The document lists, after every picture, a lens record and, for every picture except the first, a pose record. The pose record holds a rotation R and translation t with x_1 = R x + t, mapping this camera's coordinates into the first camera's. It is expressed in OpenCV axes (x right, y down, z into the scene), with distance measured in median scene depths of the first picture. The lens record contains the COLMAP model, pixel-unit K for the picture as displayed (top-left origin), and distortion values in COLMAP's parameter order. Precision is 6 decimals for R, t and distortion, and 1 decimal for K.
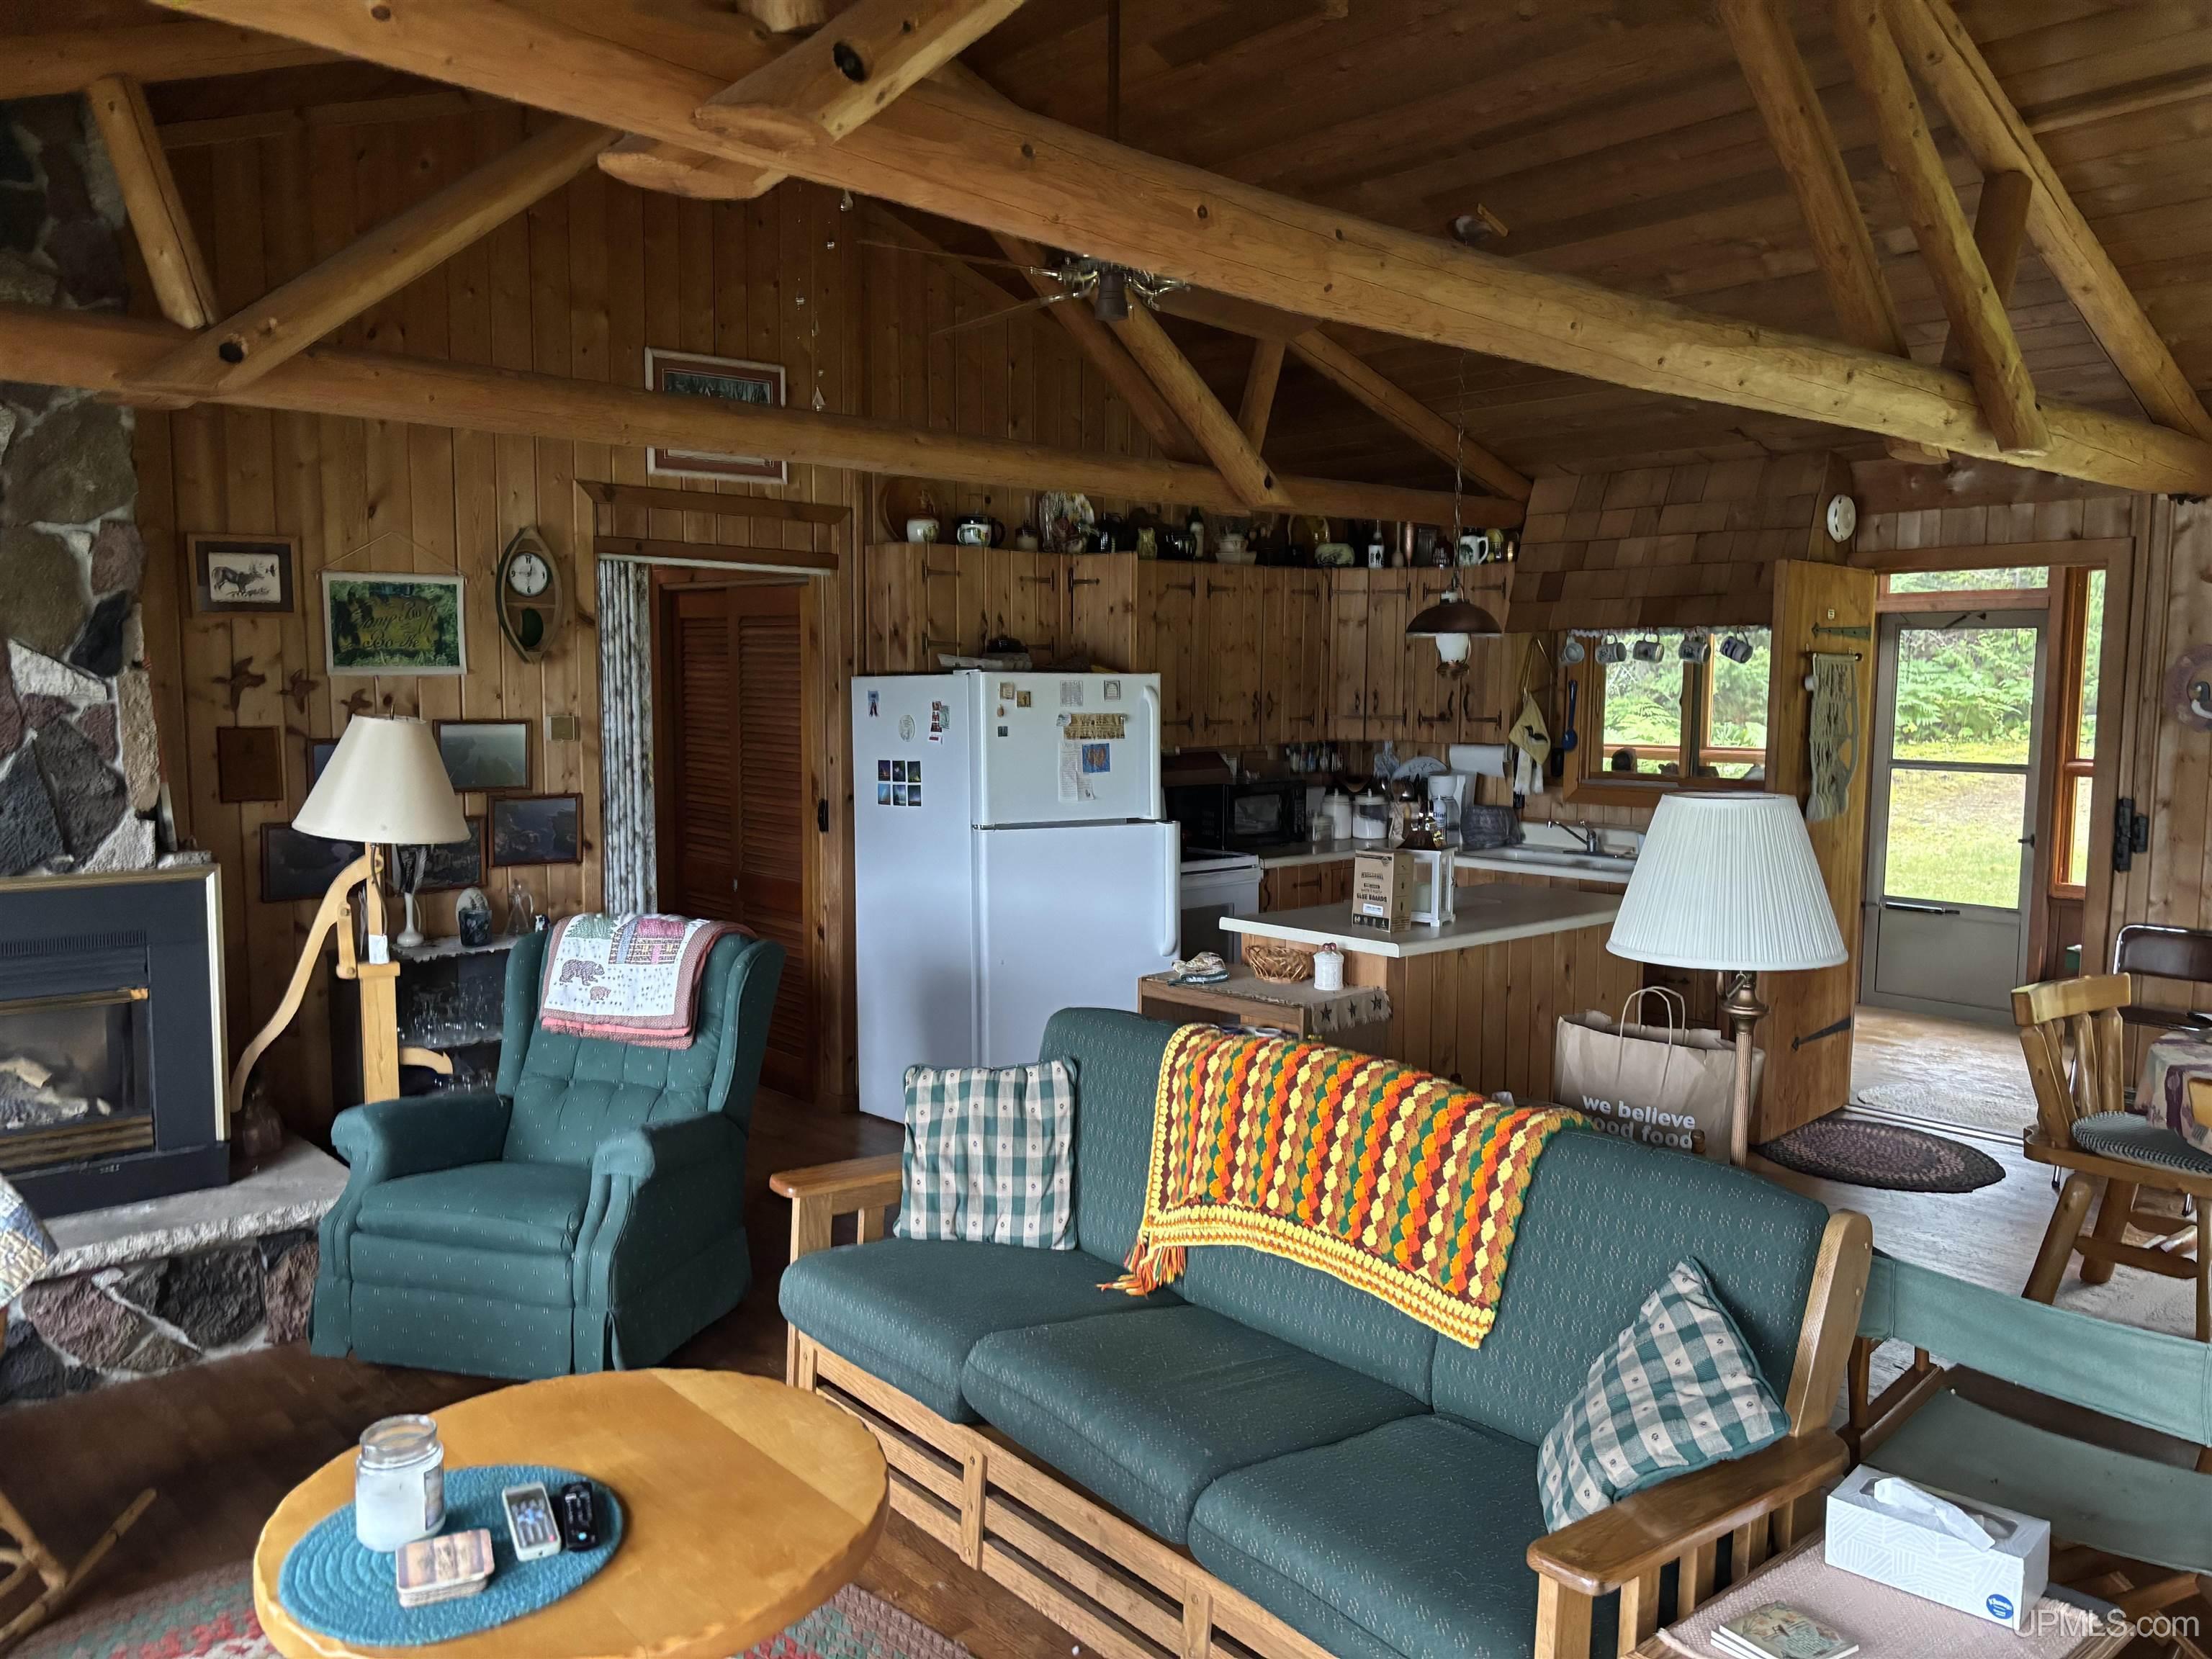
lens RADIAL K [[1619.3, 0, 1106.0], [0, 1619.3, 829.5], [0, 0, 1]] dist [0.009728, 0.004451]
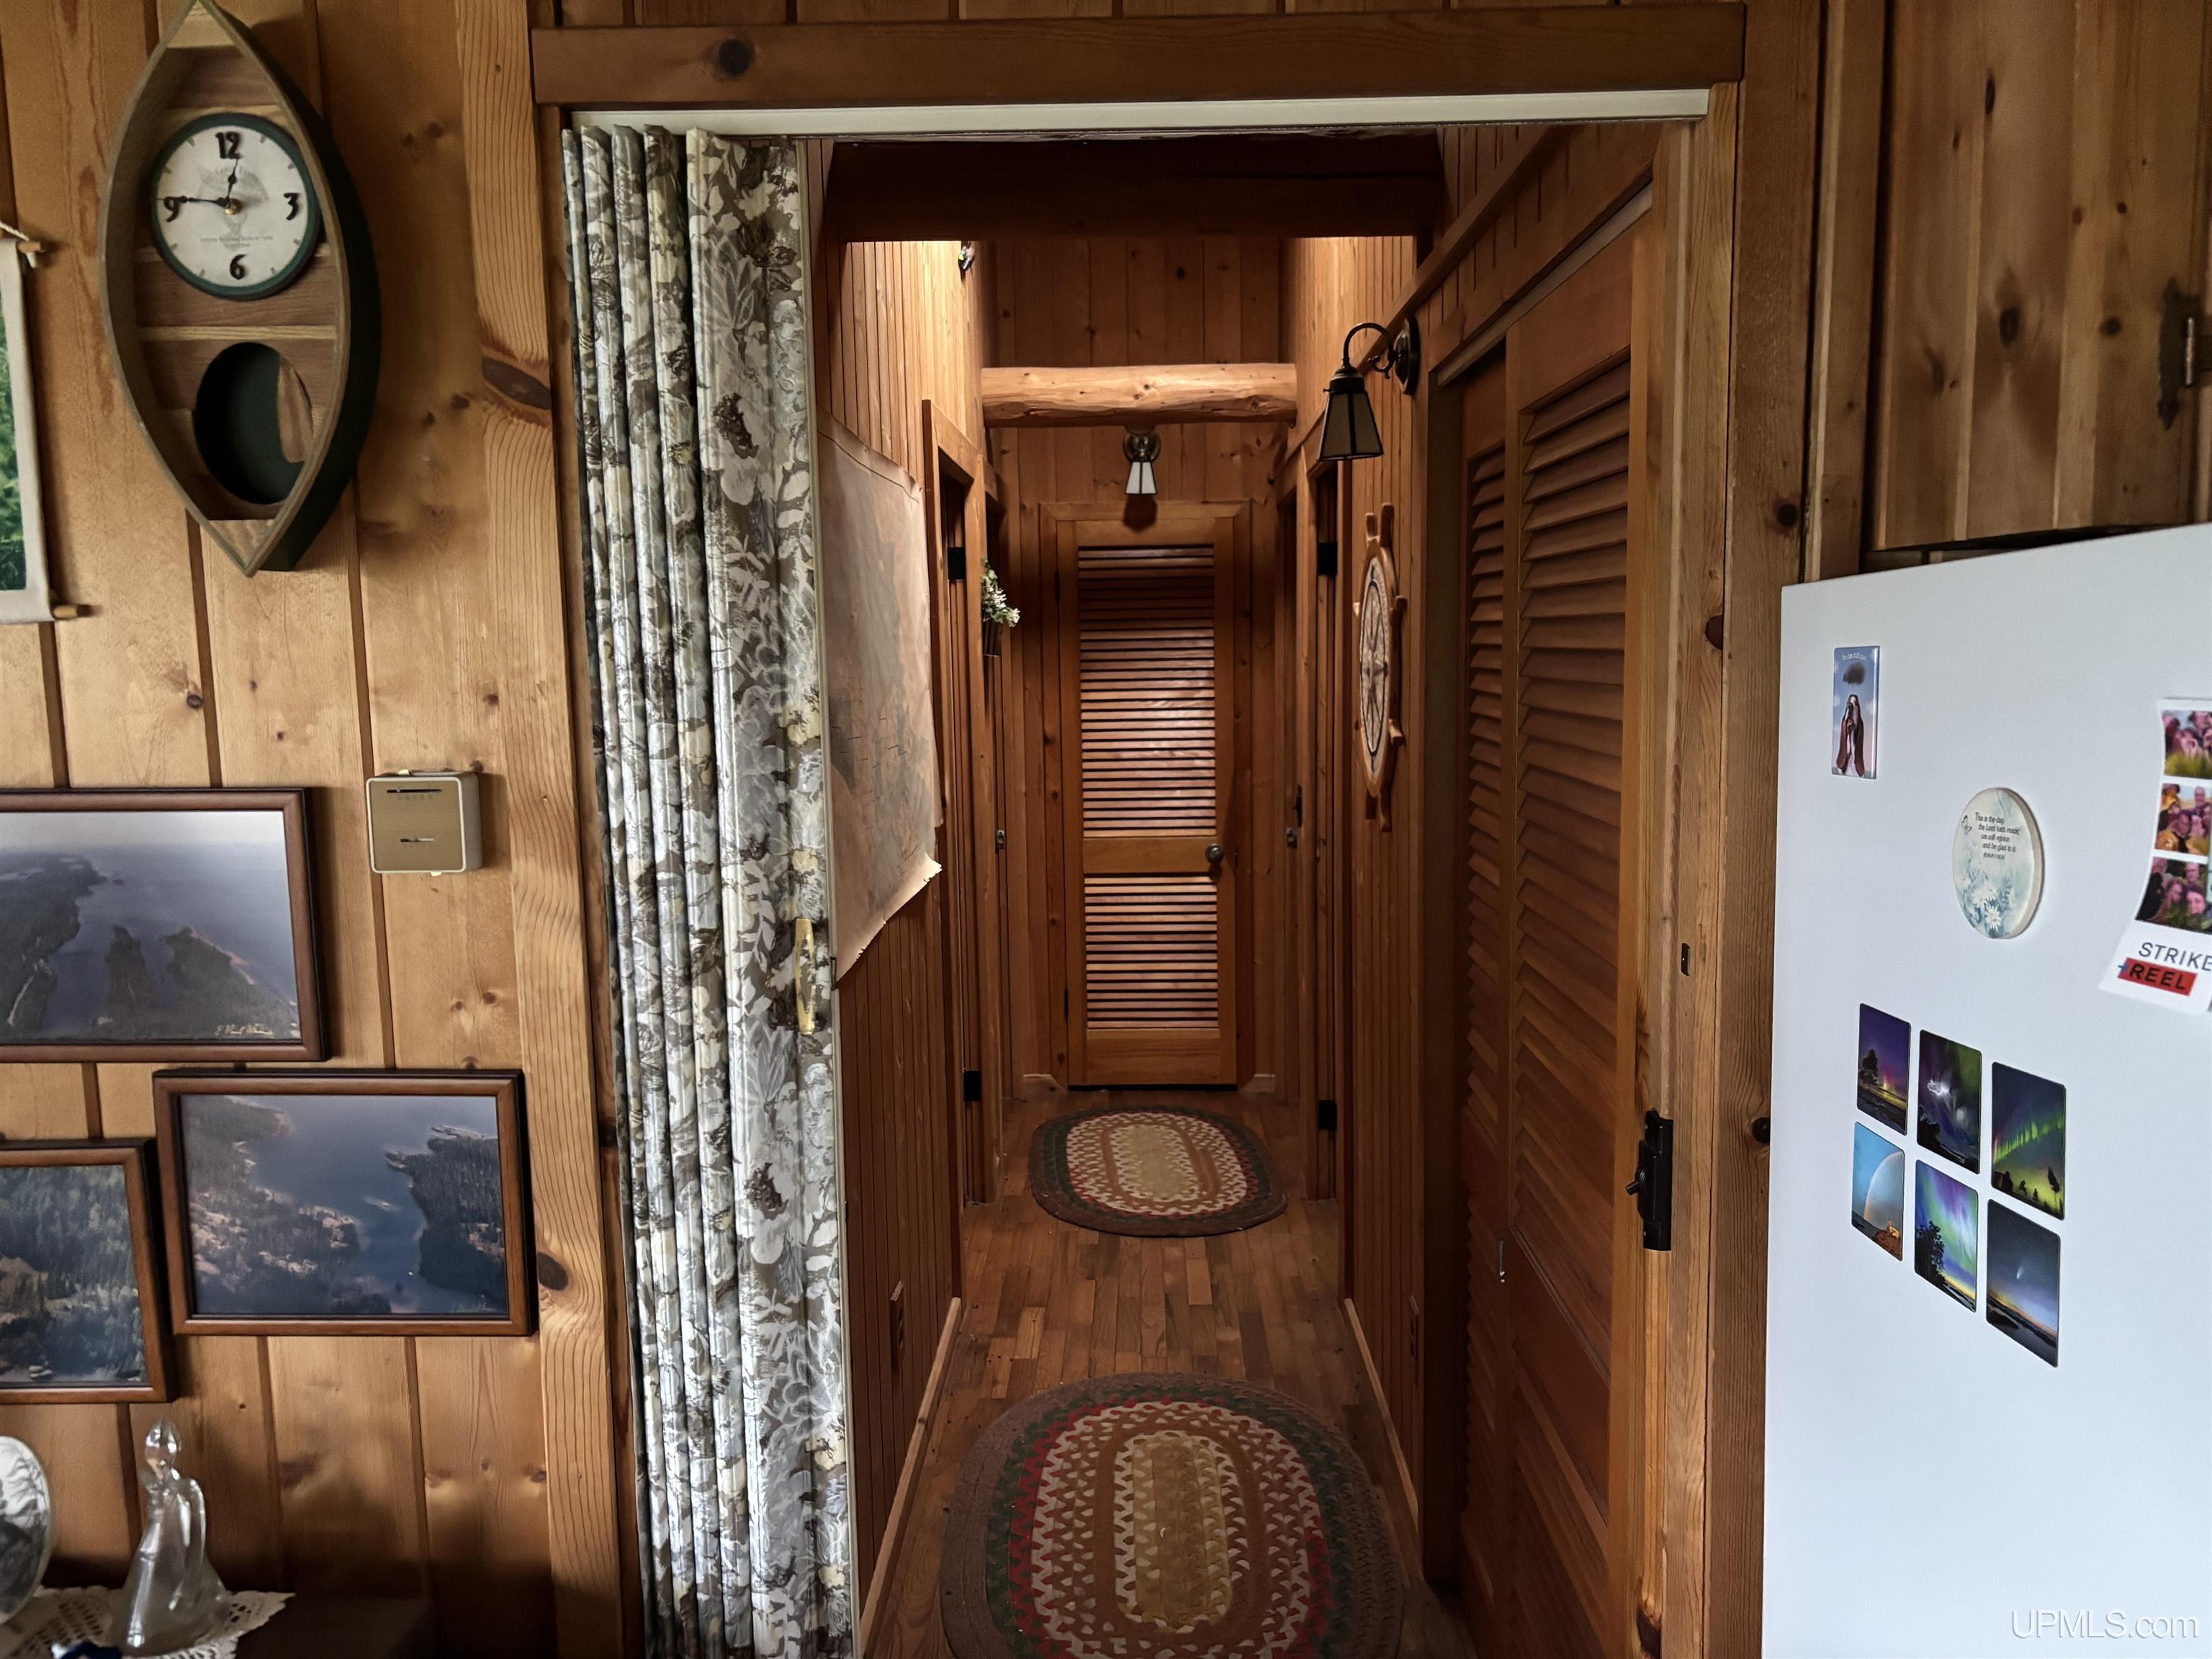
lens RADIAL K [[1679.6, 0, 1106.0], [0, 1679.6, 829.5], [0, 0, 1]] dist [0.009425, 0.005200]
pose [[0.722404, 0.052730, -0.689458, -0.077515], [-0.040097, 0.998605, 0.034361, -0.075944], [0.690307, 0.002822, 0.723511, 0.898674]]
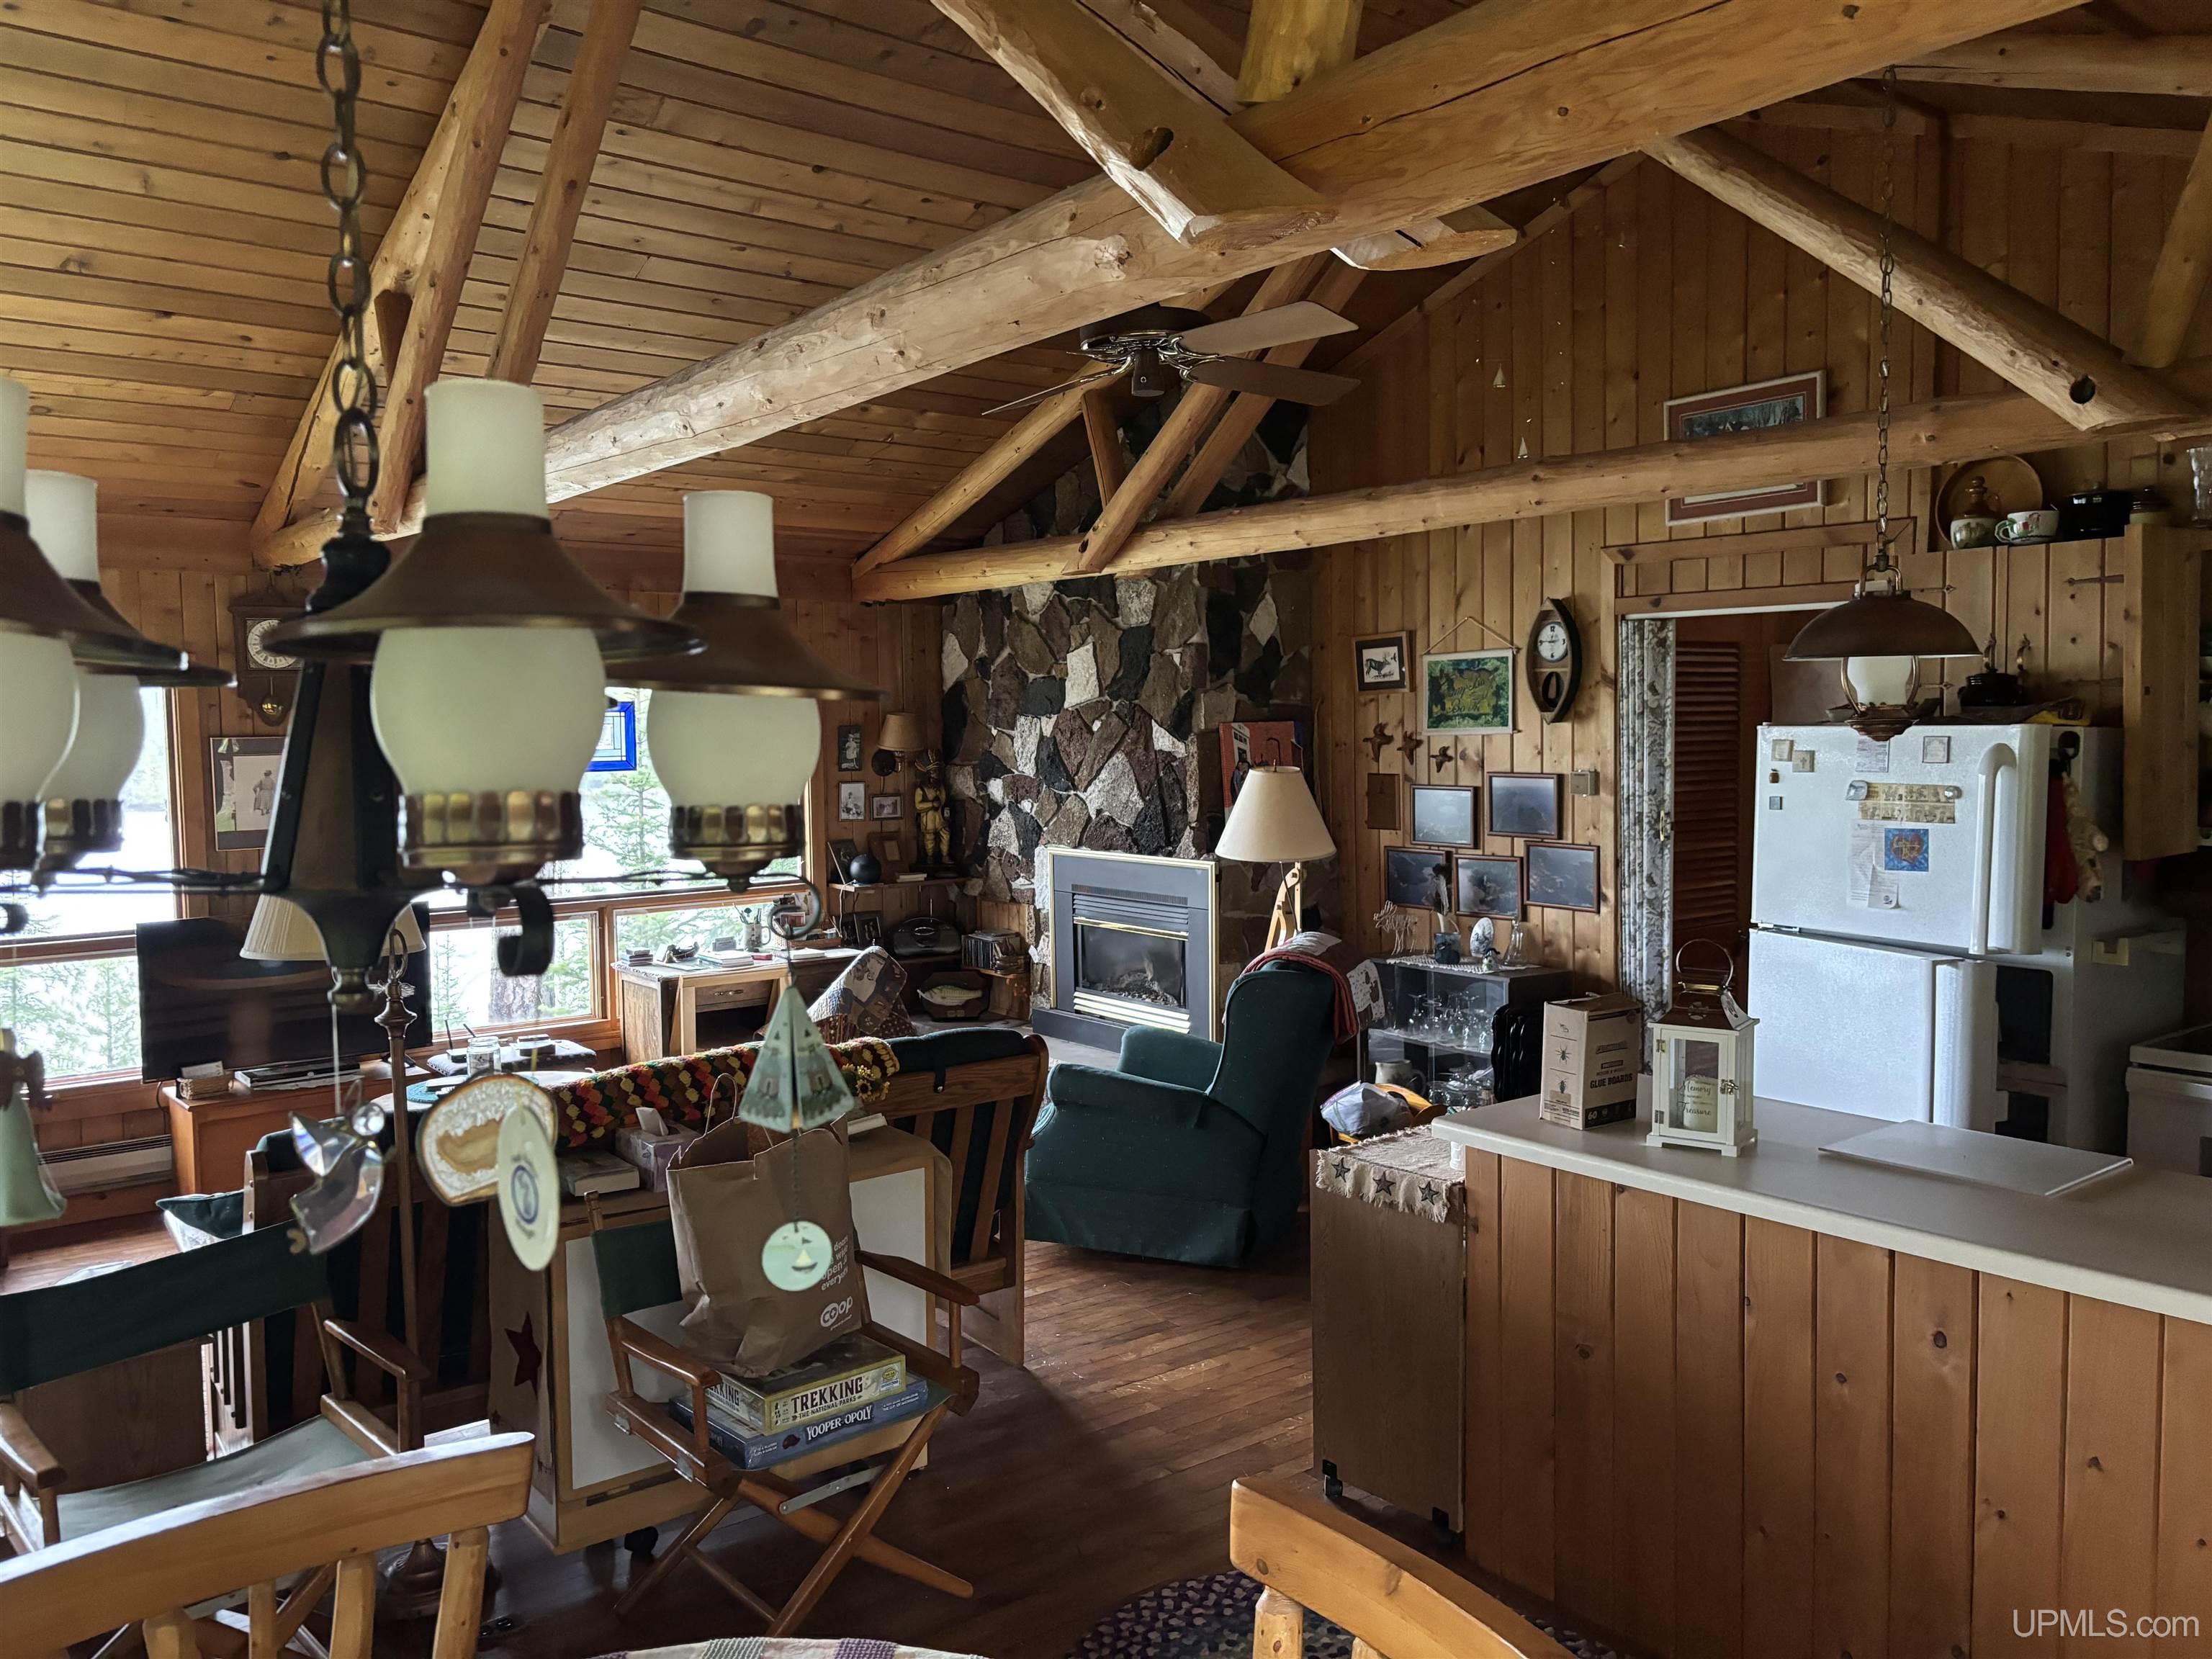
lens RADIAL K [[1598.9, 0, 1147.6], [0, 1598.9, 824.0], [0, 0, 1]] dist [-0.000216, -0.001346]
pose [[-0.041796, 0.051776, -0.997784, 0.734869], [-0.083621, 0.994971, 0.055133, -0.070808], [0.995621, 0.085740, -0.037256, 0.771800]]
